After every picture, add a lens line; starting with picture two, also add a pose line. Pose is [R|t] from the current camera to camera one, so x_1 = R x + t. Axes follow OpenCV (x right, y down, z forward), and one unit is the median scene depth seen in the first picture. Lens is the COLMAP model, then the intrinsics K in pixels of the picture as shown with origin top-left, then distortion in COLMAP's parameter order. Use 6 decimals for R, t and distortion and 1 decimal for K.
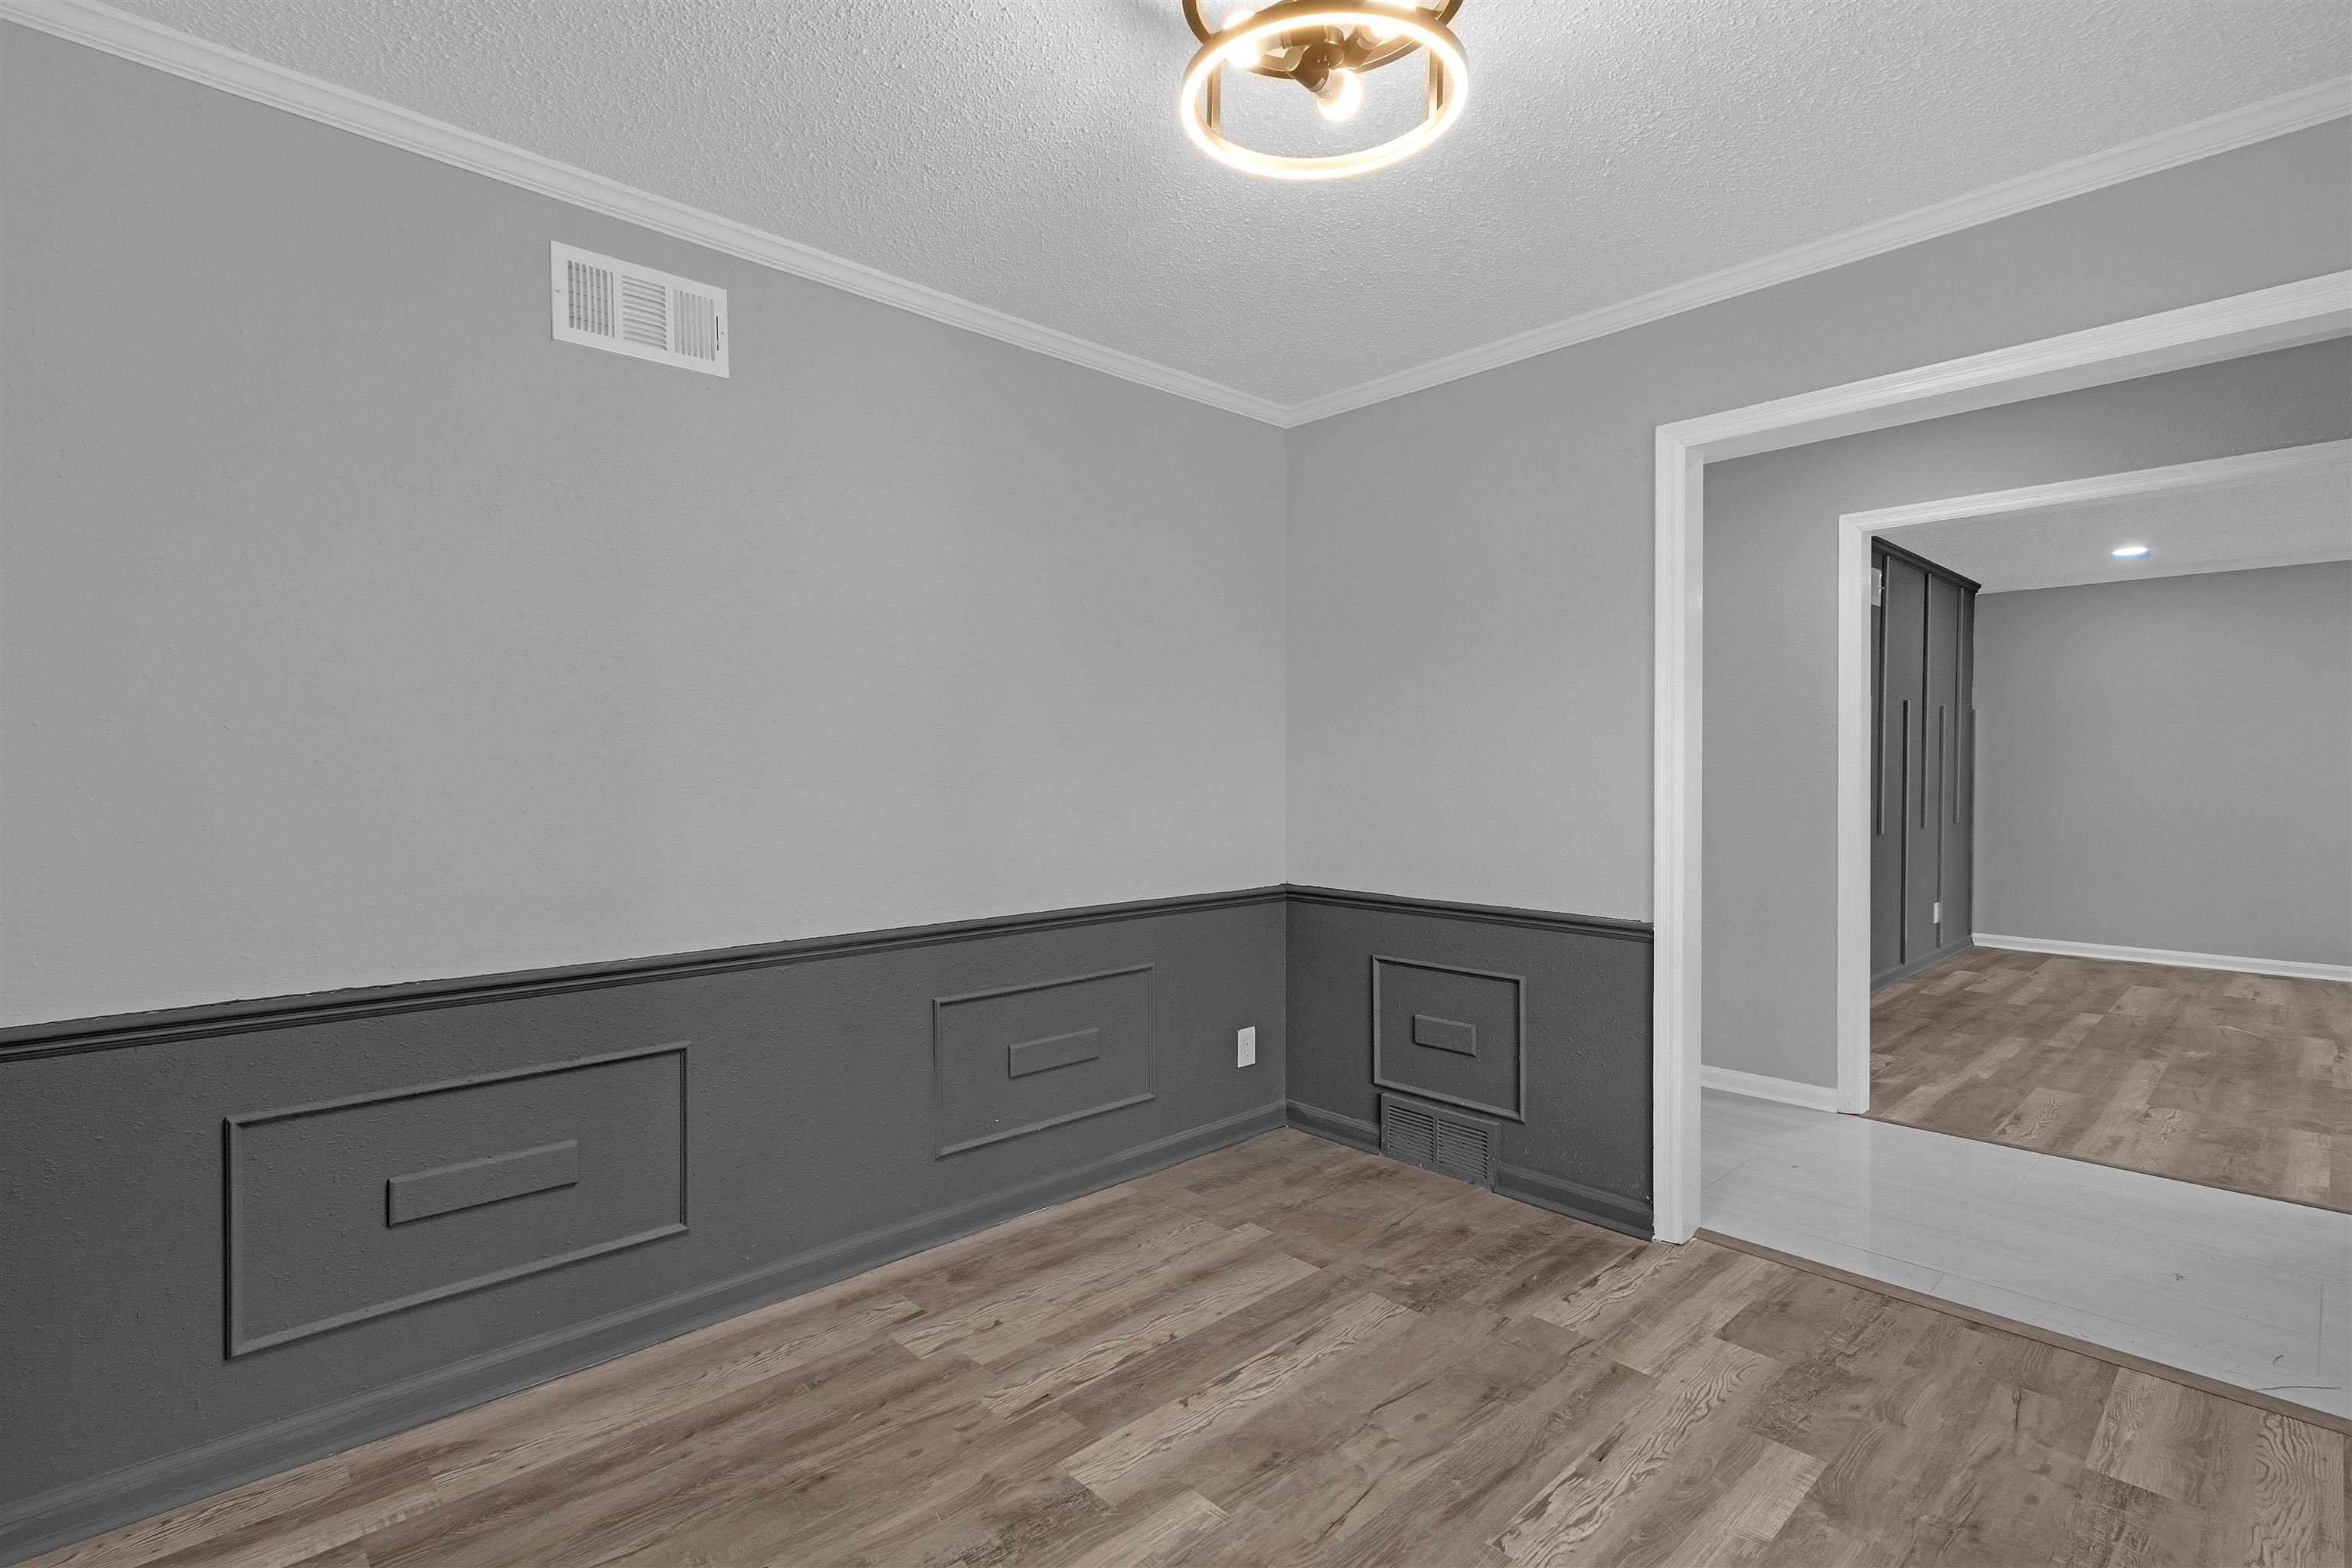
lens RADIAL K [[1077.4, 0, 1157.5], [0, 1077.4, 784.7], [0, 0, 1]] dist [0.004841, 0.000121]
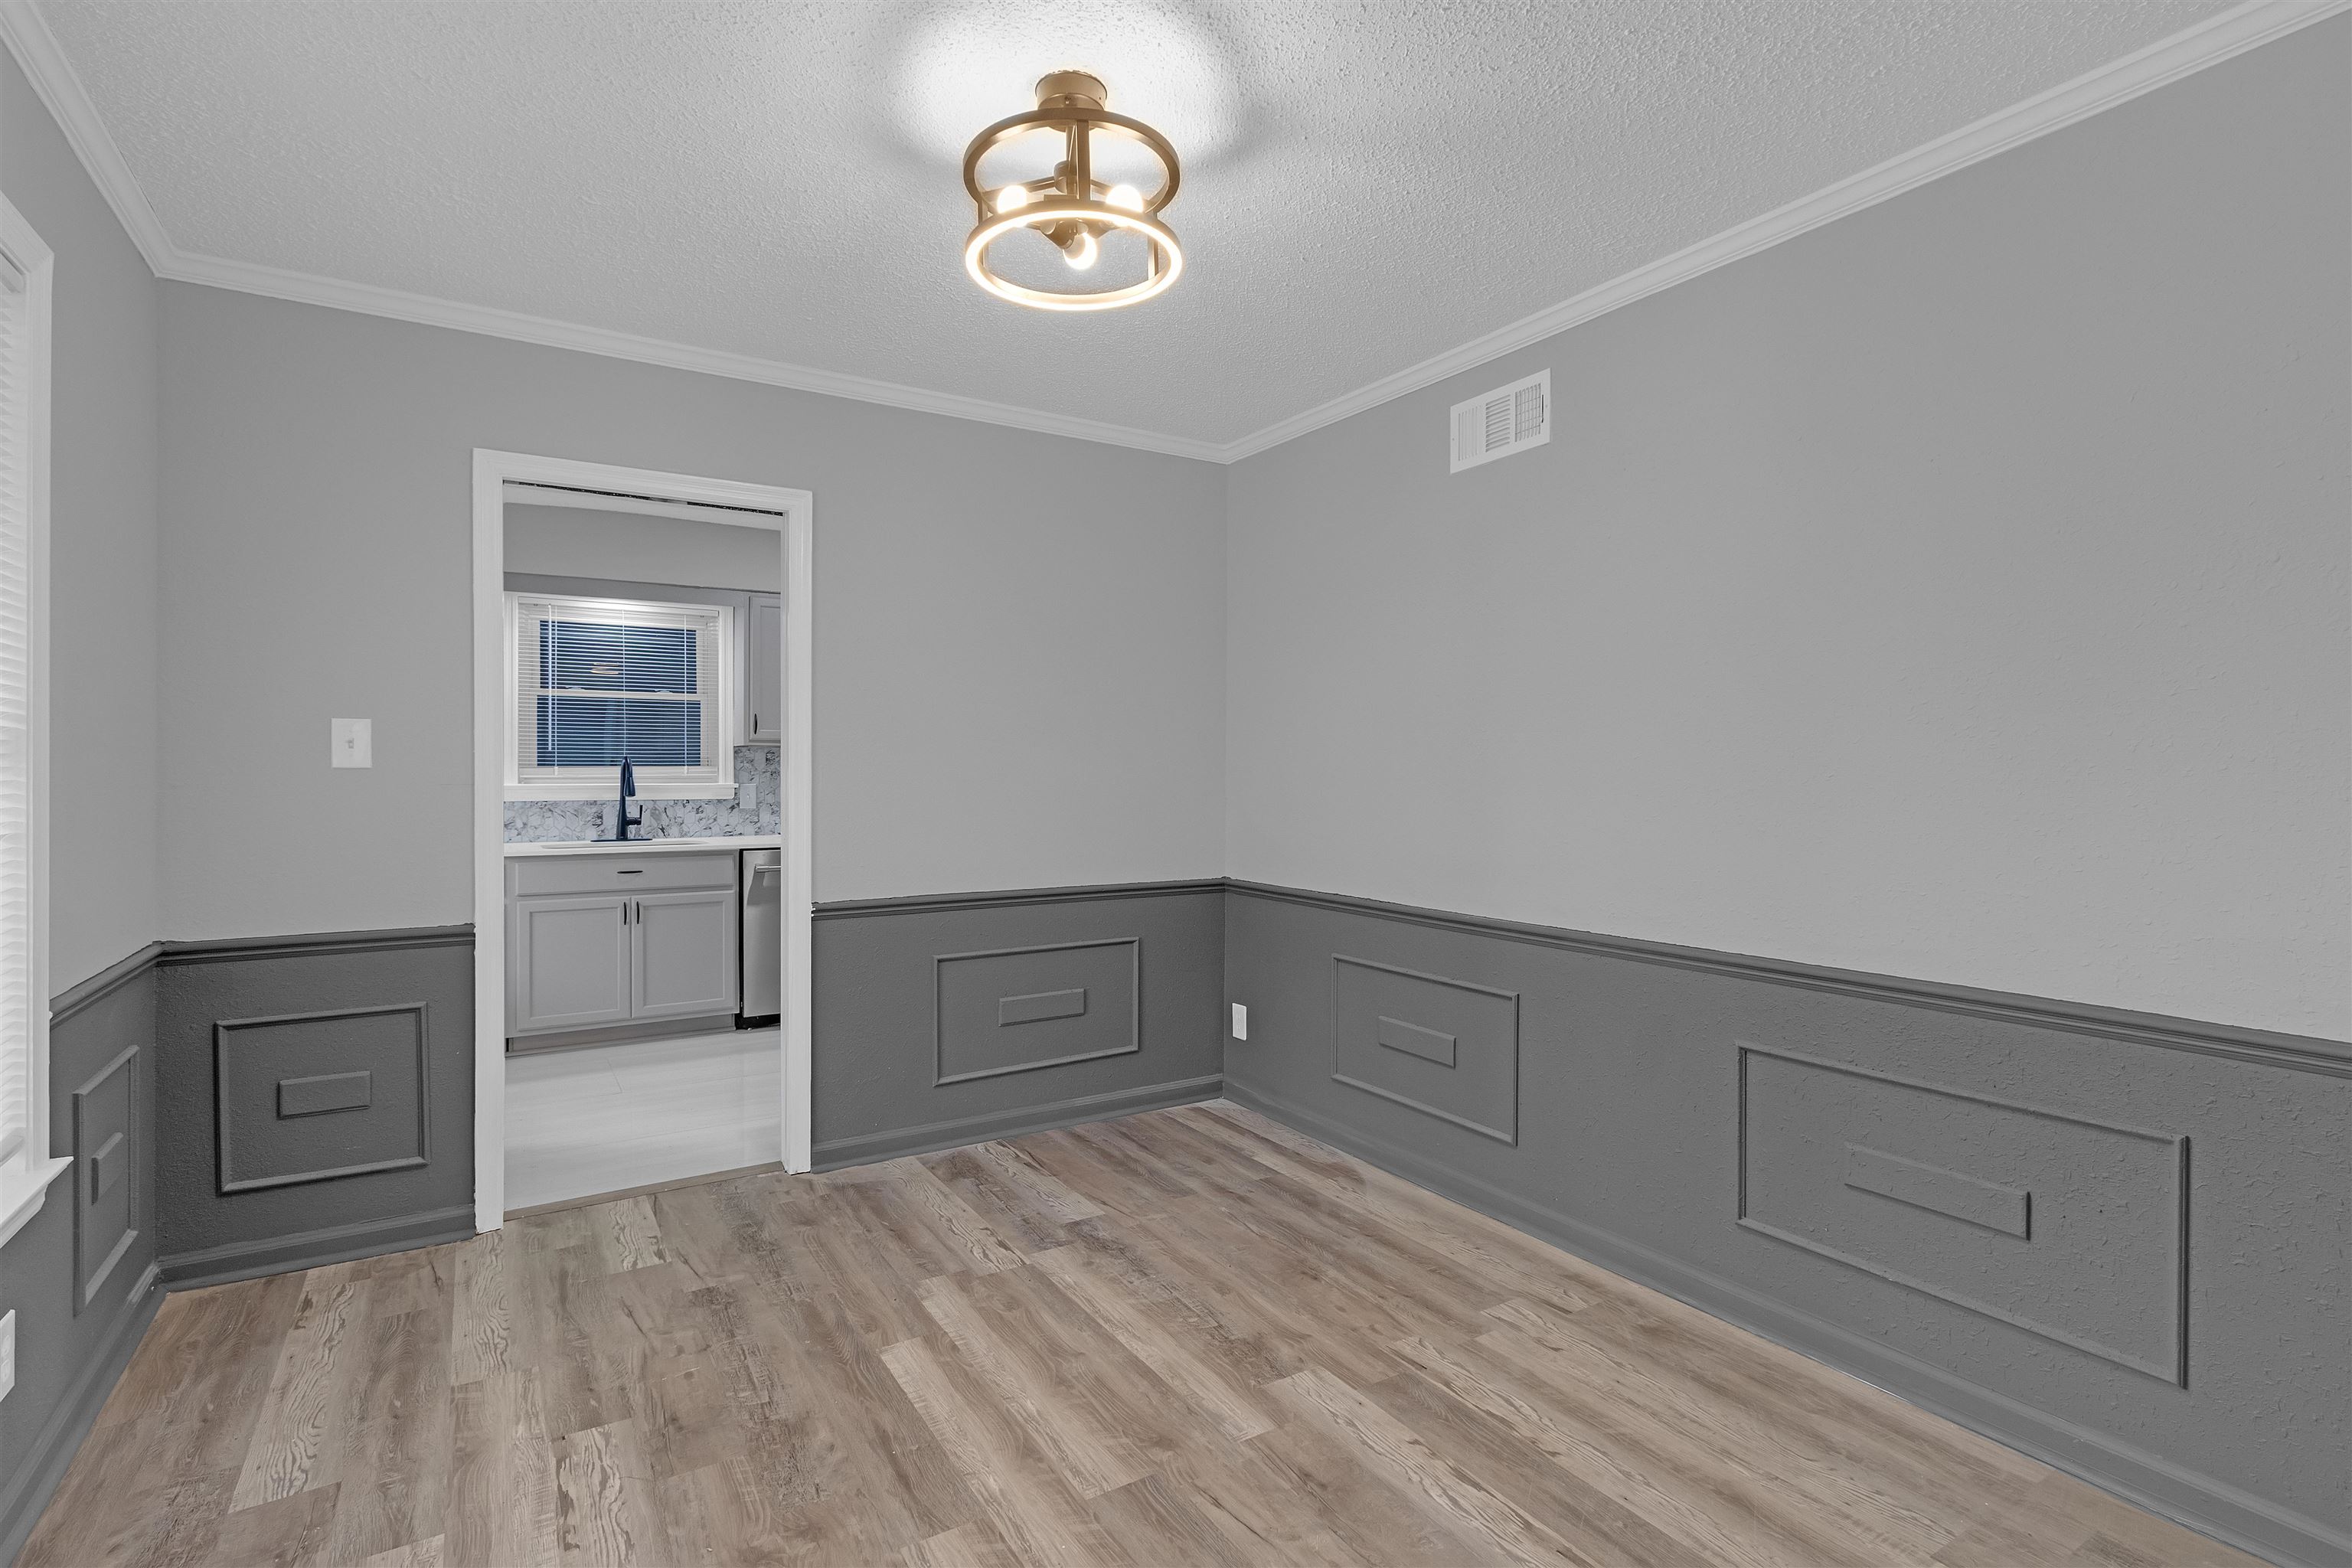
lens RADIAL K [[1077.4, 0, 1154.7], [0, 1077.4, 795.0], [0, 0, 1]] dist [0.004841, 0.000121]
pose [[-0.181022, 0.016832, -0.983335, 0.919613], [-0.024500, 0.999466, 0.021619, -0.006879], [0.983174, 0.028005, -0.180513, 0.869354]]
